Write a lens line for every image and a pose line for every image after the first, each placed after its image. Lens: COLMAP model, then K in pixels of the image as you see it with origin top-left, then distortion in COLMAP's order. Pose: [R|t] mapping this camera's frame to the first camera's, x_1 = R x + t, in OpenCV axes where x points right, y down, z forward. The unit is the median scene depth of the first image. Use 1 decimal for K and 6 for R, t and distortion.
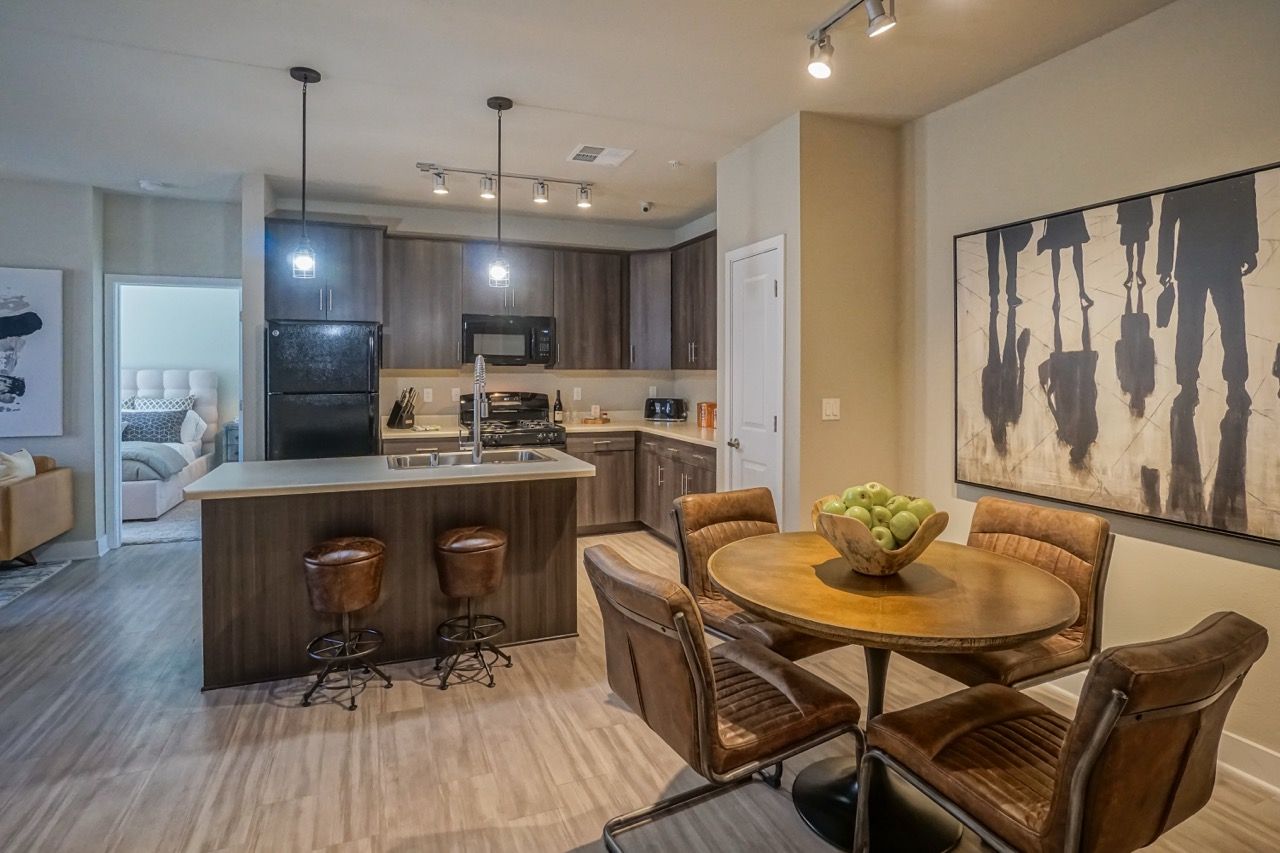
lens RADIAL K [[661.4, 0, 638.6], [0, 661.4, 375.4], [0, 0, 1]] dist [0.000272, -0.000045]
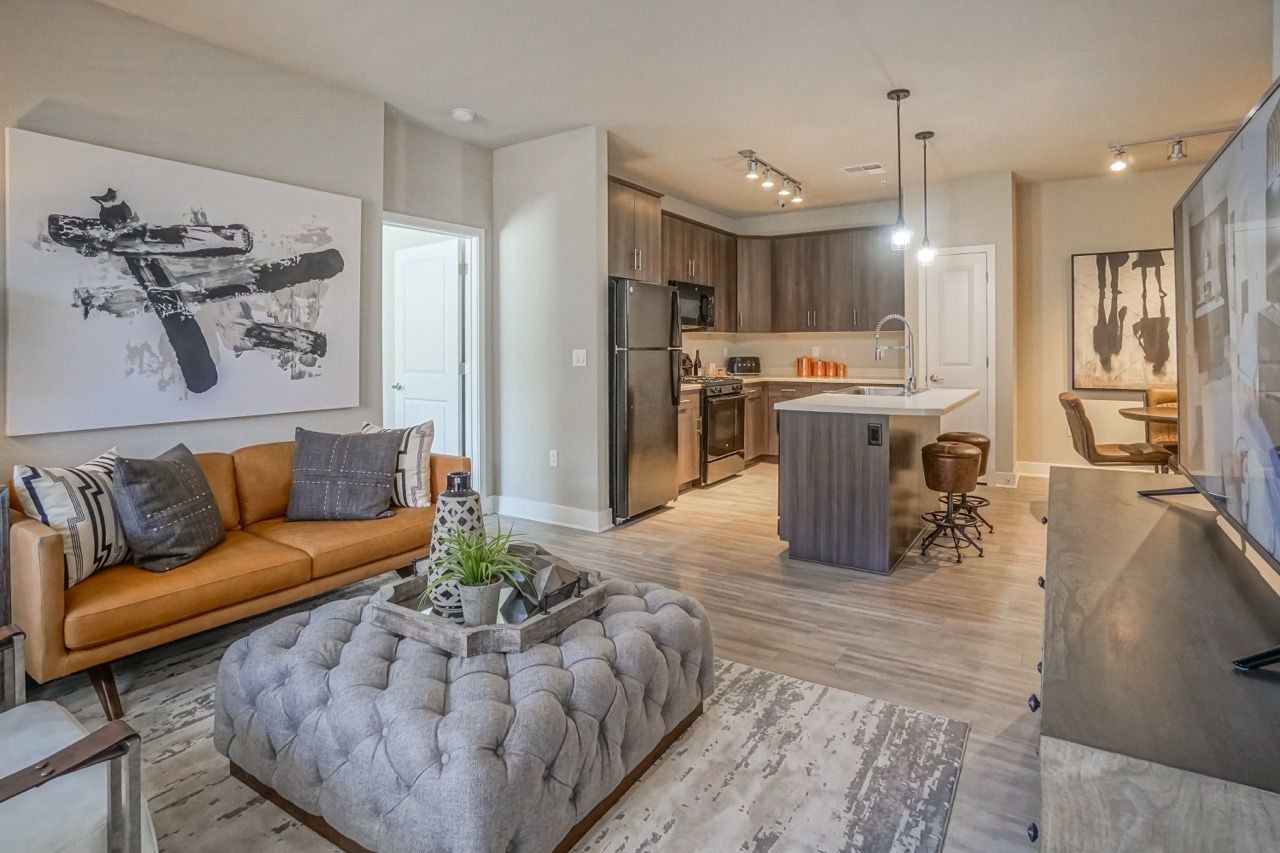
lens RADIAL K [[662.4, 0, 641.5], [0, 662.4, 347.5], [0, 0, 1]] dist [-0.001436, -0.000219]
pose [[0.807281, -0.005990, 0.590137, -1.677826], [0.012968, 0.999887, -0.007590, 0.047608], [-0.590025, 0.013780, 0.807267, 0.243236]]
